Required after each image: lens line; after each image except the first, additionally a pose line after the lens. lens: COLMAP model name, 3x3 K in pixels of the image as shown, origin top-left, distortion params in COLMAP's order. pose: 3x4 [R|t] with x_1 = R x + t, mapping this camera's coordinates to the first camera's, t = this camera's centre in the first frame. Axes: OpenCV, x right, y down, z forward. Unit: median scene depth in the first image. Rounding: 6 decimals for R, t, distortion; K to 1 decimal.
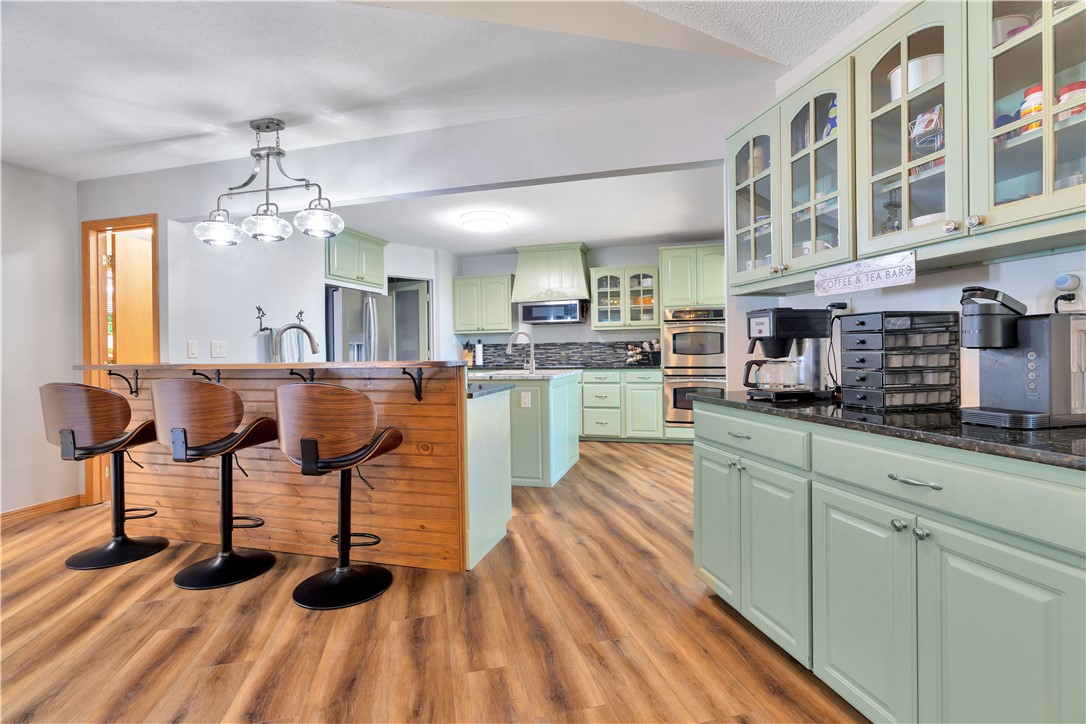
lens RADIAL K [[487.6, 0, 550.6], [0, 487.6, 358.4], [0, 0, 1]] dist [-0.006449, 0.001266]
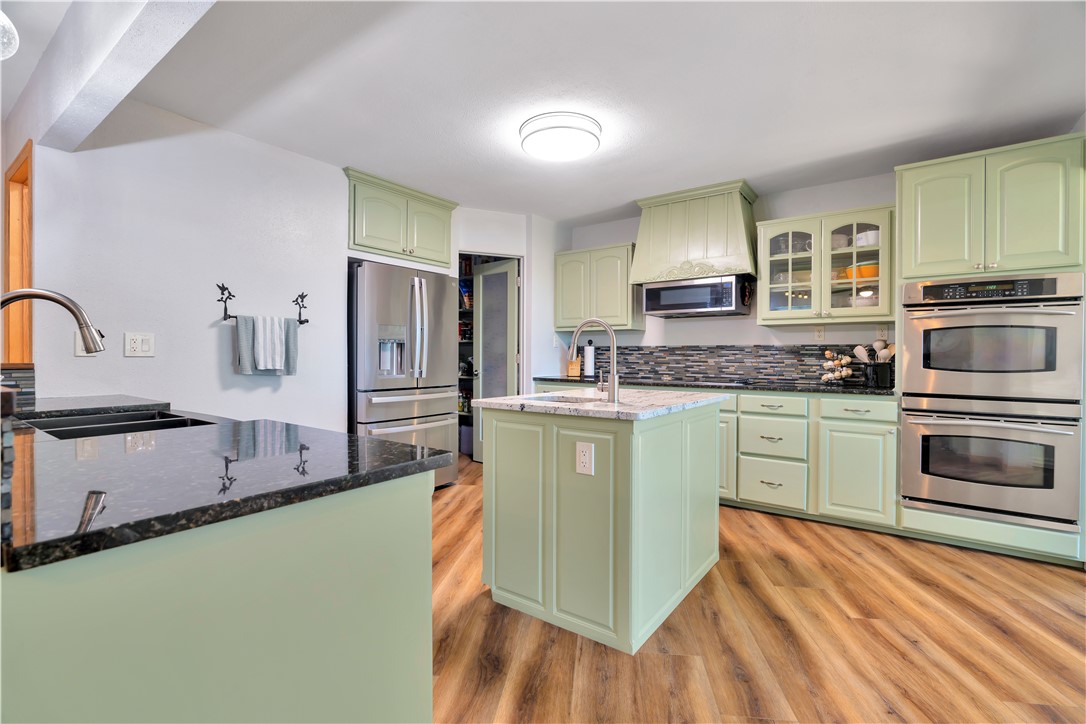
lens RADIAL K [[487.6, 0, 554.6], [0, 487.6, 357.7], [0, 0, 1]] dist [-0.006449, 0.001266]
pose [[0.940827, 0.021131, -0.338229, 0.054624], [-0.025347, 0.999646, -0.008051, -0.006513], [0.337939, 0.016147, 0.941029, 0.363207]]
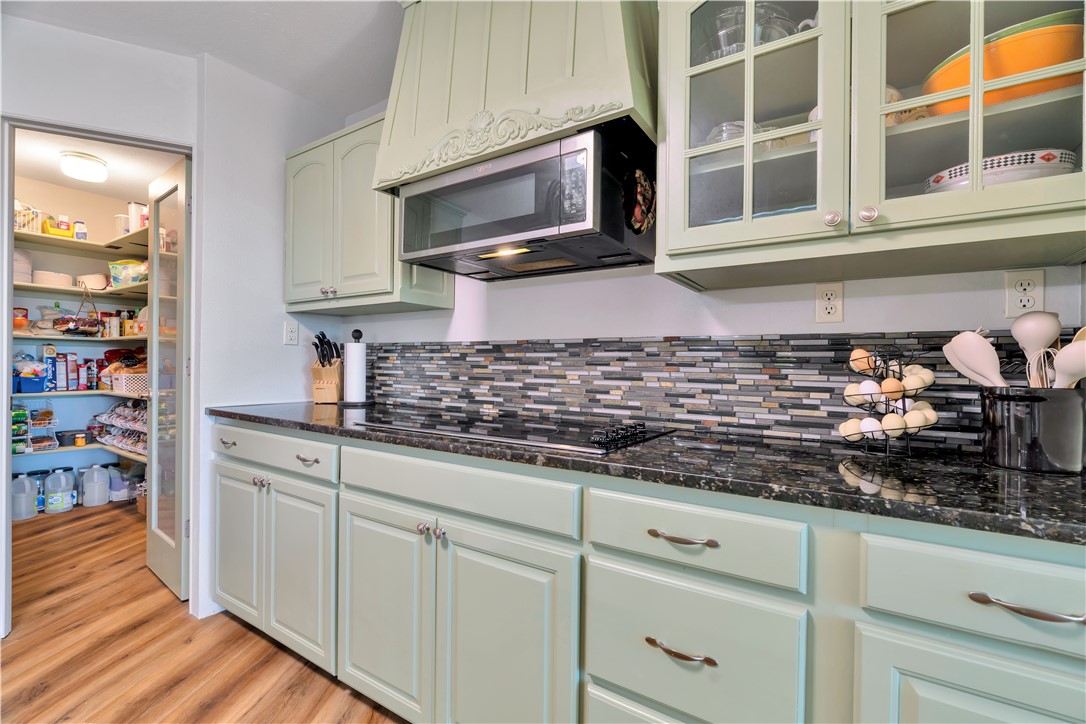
lens RADIAL K [[487.6, 0, 548.8], [0, 487.6, 366.0], [0, 0, 1]] dist [-0.006449, 0.001266]
pose [[0.952911, 0.025719, -0.302157, 0.108303], [-0.028640, 0.999576, -0.005242, -0.017177], [0.301894, 0.013649, 0.953244, 0.822437]]
